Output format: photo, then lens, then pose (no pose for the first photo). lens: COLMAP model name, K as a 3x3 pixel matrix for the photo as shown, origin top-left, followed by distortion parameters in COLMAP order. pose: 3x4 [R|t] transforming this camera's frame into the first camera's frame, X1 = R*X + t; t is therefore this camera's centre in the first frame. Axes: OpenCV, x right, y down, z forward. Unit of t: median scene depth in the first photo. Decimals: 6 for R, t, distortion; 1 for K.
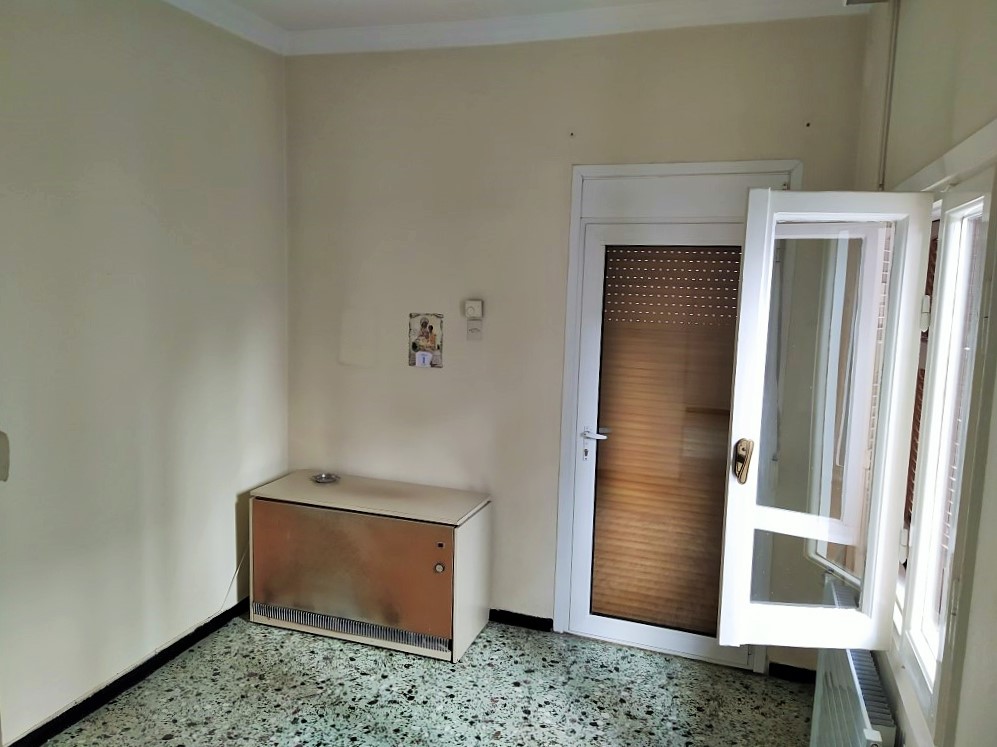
lens RADIAL K [[751.3, 0, 502.8], [0, 751.3, 366.4], [0, 0, 1]] dist [0.024335, -0.008303]
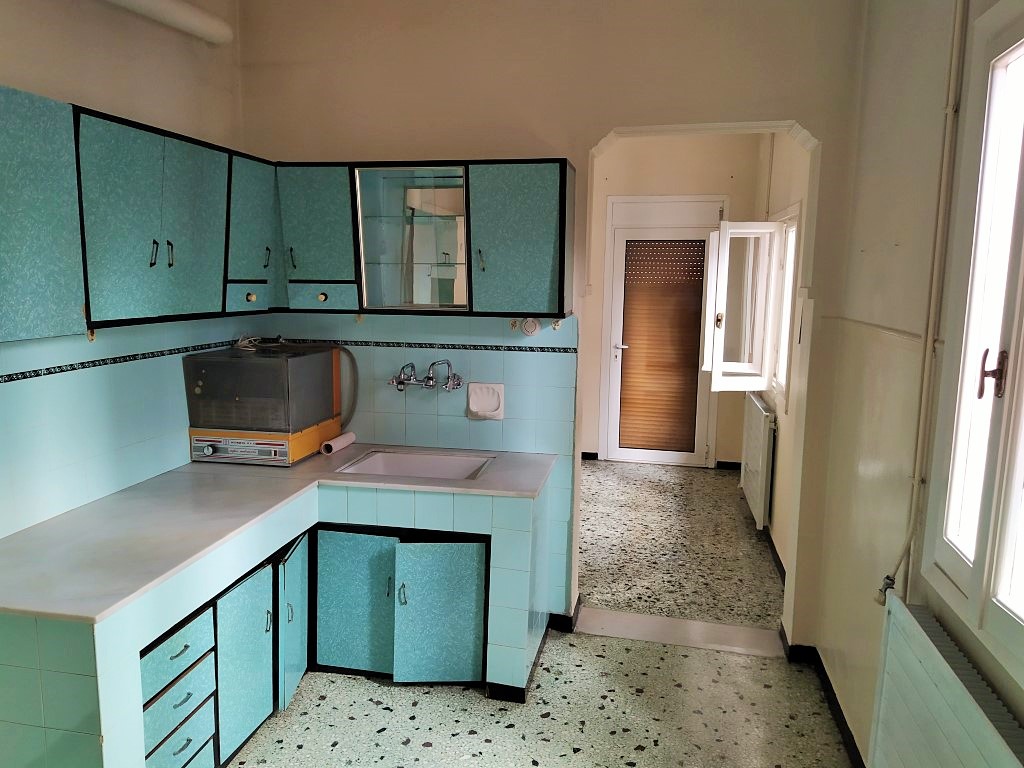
lens RADIAL K [[771.6, 0, 505.4], [0, 771.6, 387.0], [0, 0, 1]] dist [0.024335, -0.008303]
pose [[0.992312, -0.032072, 0.119533, -0.401405], [0.028004, 0.998975, 0.035557, 0.122928], [-0.120551, -0.031936, 0.992193, -0.856779]]
